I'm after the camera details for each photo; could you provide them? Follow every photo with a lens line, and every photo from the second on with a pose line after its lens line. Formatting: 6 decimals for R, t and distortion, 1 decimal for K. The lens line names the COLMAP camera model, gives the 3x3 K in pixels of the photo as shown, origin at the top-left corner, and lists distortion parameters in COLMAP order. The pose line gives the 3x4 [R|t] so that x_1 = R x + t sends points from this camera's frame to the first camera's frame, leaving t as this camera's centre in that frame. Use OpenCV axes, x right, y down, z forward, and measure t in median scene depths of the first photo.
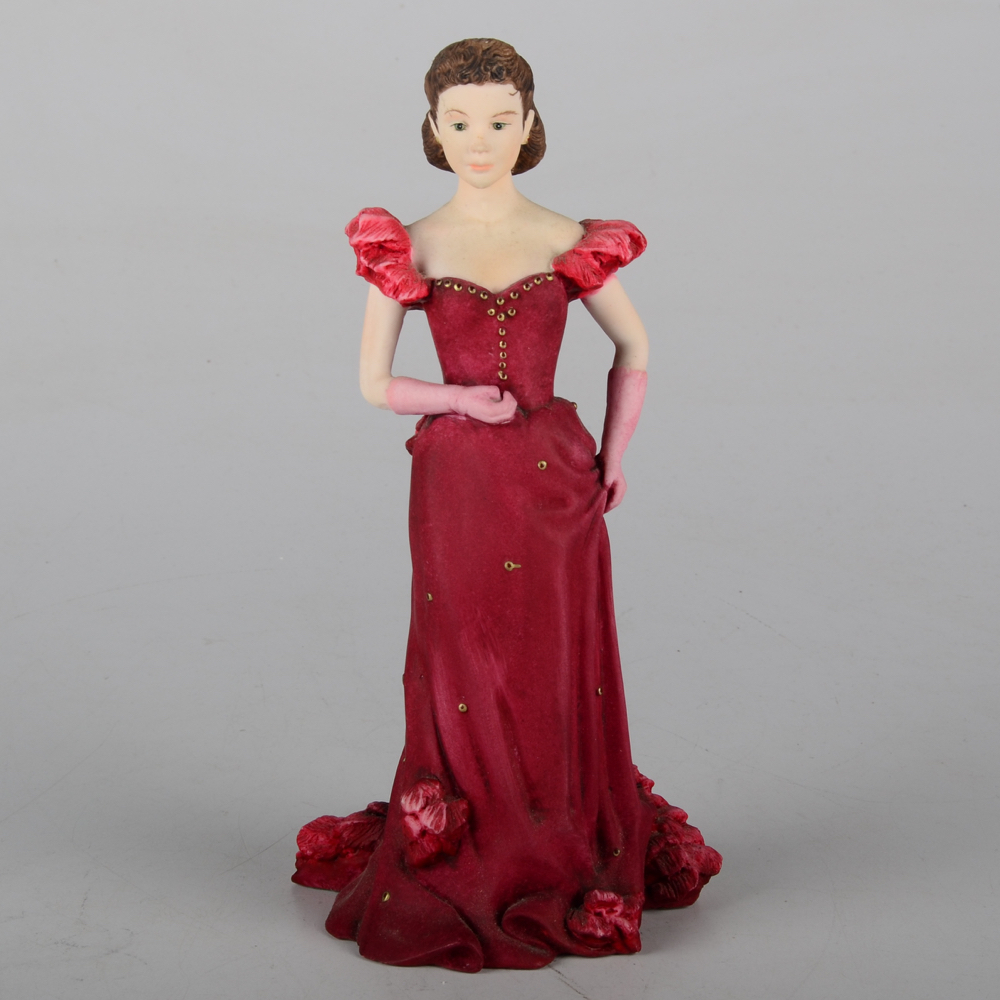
lens RADIAL K [[2370.8, 0, 500.0], [0, 2370.8, 500.0], [0, 0, 1]] dist [-0.319315, 0.257501]
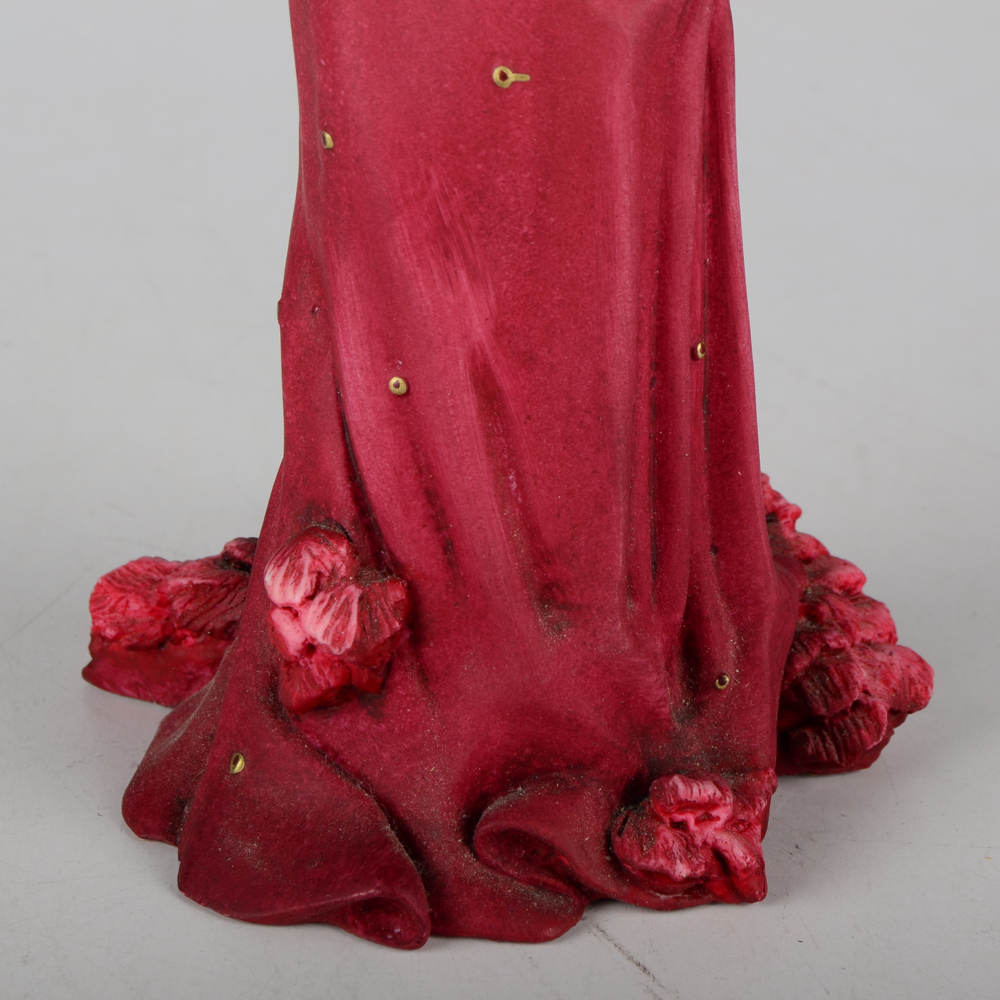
lens RADIAL K [[2511.8, 0, 500.0], [0, 2511.8, 500.0], [0, 0, 1]] dist [-0.049849, -0.114384]
pose [[0.998984, 0.031051, -0.032663, 0.020519], [-0.023083, 0.975017, 0.220929, 0.001742], [0.038707, -0.219950, 0.974743, 0.523813]]
